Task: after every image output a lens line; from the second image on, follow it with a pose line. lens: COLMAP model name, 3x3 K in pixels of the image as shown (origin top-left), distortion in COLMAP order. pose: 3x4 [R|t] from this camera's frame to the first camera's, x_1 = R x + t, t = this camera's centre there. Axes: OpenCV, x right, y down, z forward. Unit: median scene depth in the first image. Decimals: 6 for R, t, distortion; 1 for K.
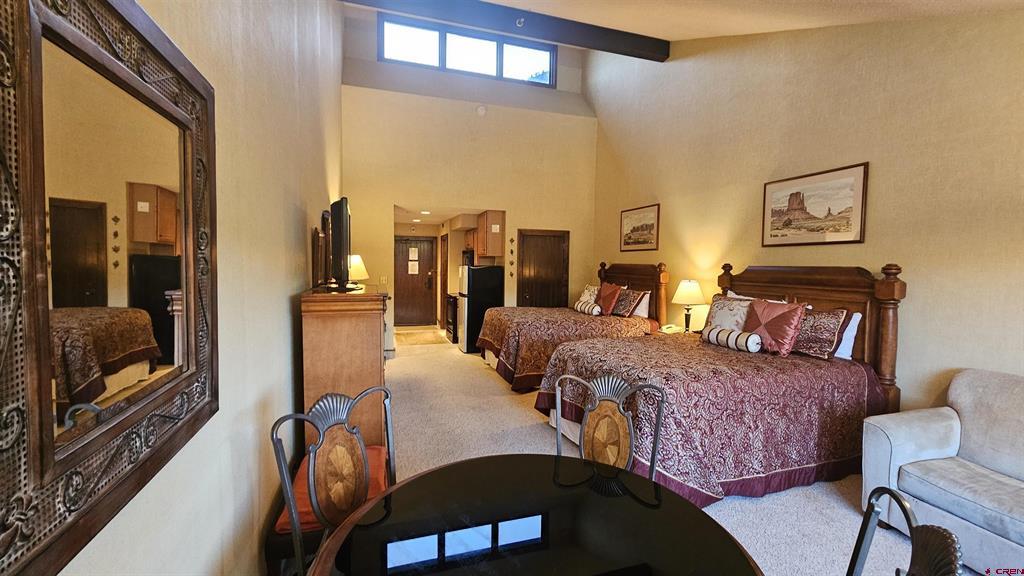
lens RADIAL K [[421.4, 0, 514.9], [0, 421.4, 287.2], [0, 0, 1]] dist [-0.000584, -0.000052]
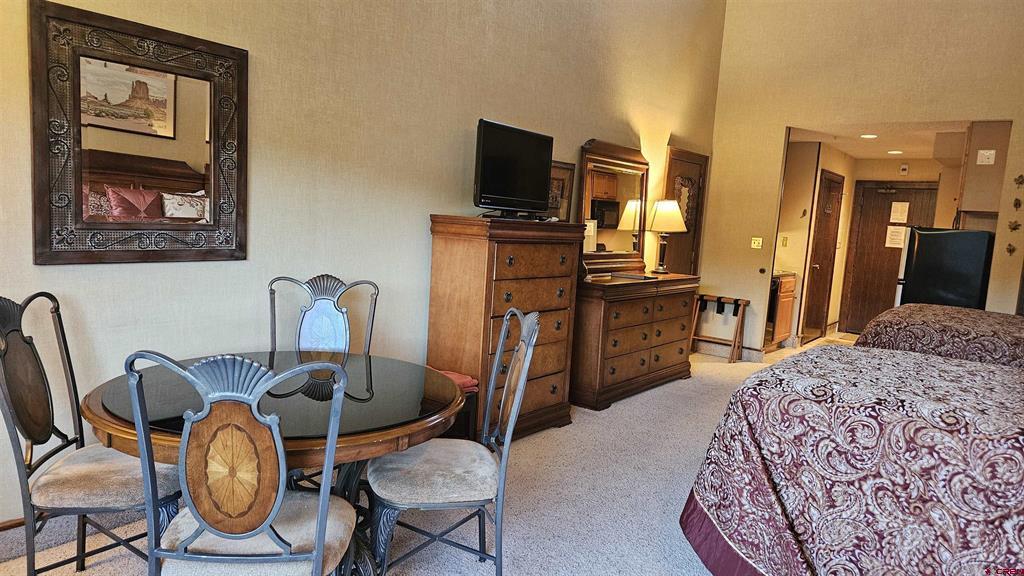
lens RADIAL K [[682.7, 0, 517.1], [0, 682.7, 292.2], [0, 0, 1]] dist [0.083471, -0.069716]
pose [[0.568600, 0.115122, -0.814519, 0.598044], [-0.102786, 0.992342, 0.068502, 0.040276], [0.816167, 0.044771, 0.576079, 0.107001]]
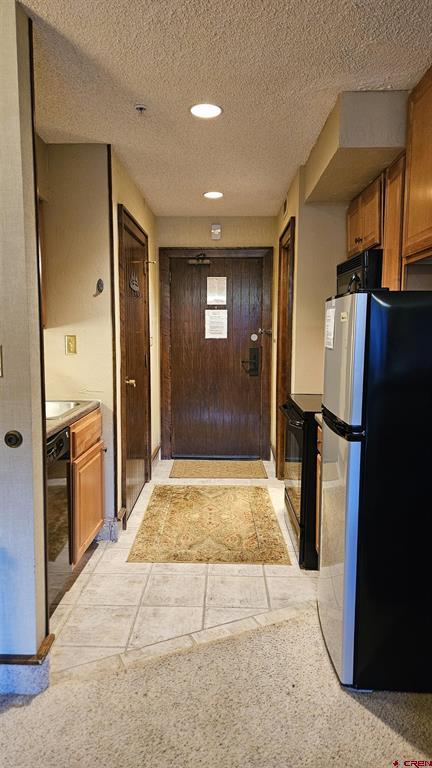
lens RADIAL K [[511.9, 0, 216.0], [0, 511.9, 384.0], [0, 0, 1]] dist [0.084589, -0.072636]
pose [[0.941594, 0.026249, -0.335726, -0.164706], [-0.009450, 0.998625, 0.051572, -0.031335], [0.336618, -0.045387, 0.940547, 1.262854]]
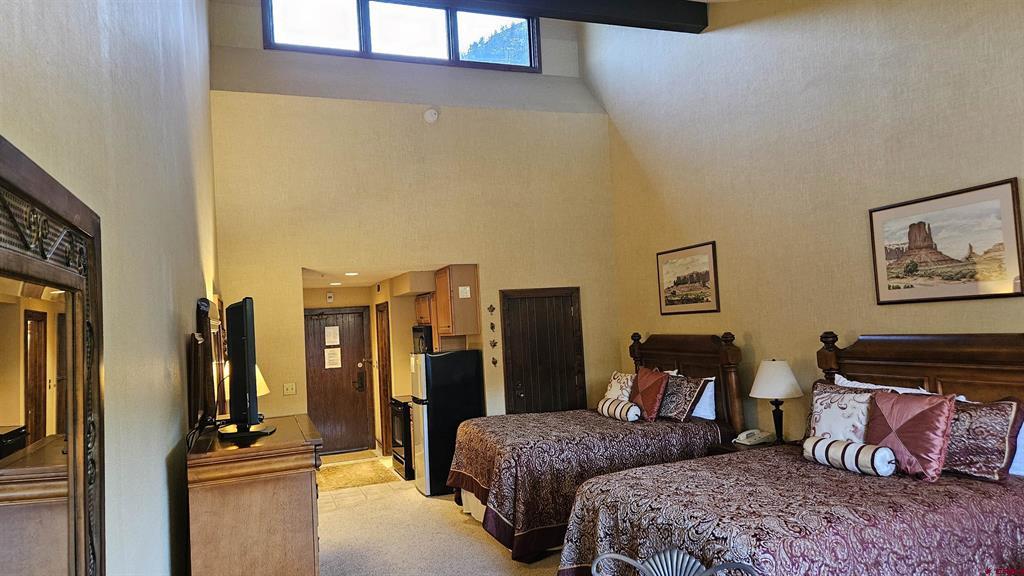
lens RADIAL K [[682.7, 0, 517.1], [0, 682.7, 292.2], [0, 0, 1]] dist [0.083471, -0.069716]
pose [[0.996649, -0.069687, 0.042832, -0.019148], [0.073725, 0.992119, -0.101317, -0.049691], [-0.035434, 0.104135, 0.993932, -0.060001]]
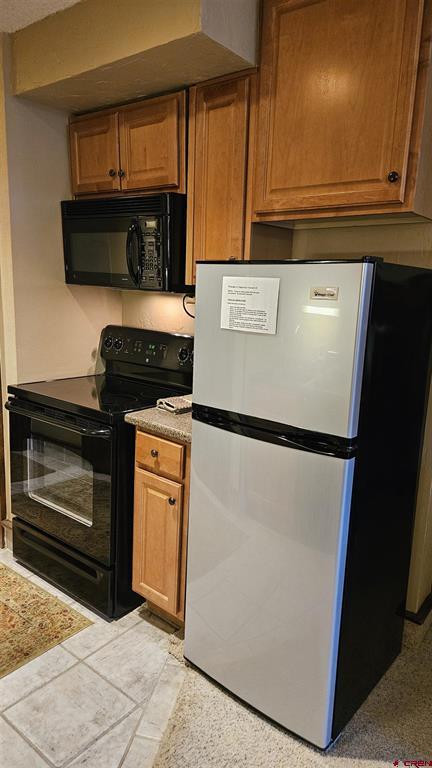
lens RADIAL K [[511.9, 0, 216.0], [0, 511.9, 384.0], [0, 0, 1]] dist [0.084589, -0.072636]
pose [[0.842058, -0.091838, 0.531512, -0.454304], [0.009627, 0.987800, 0.155427, -0.063240], [-0.539301, -0.125762, 0.832669, 1.488362]]
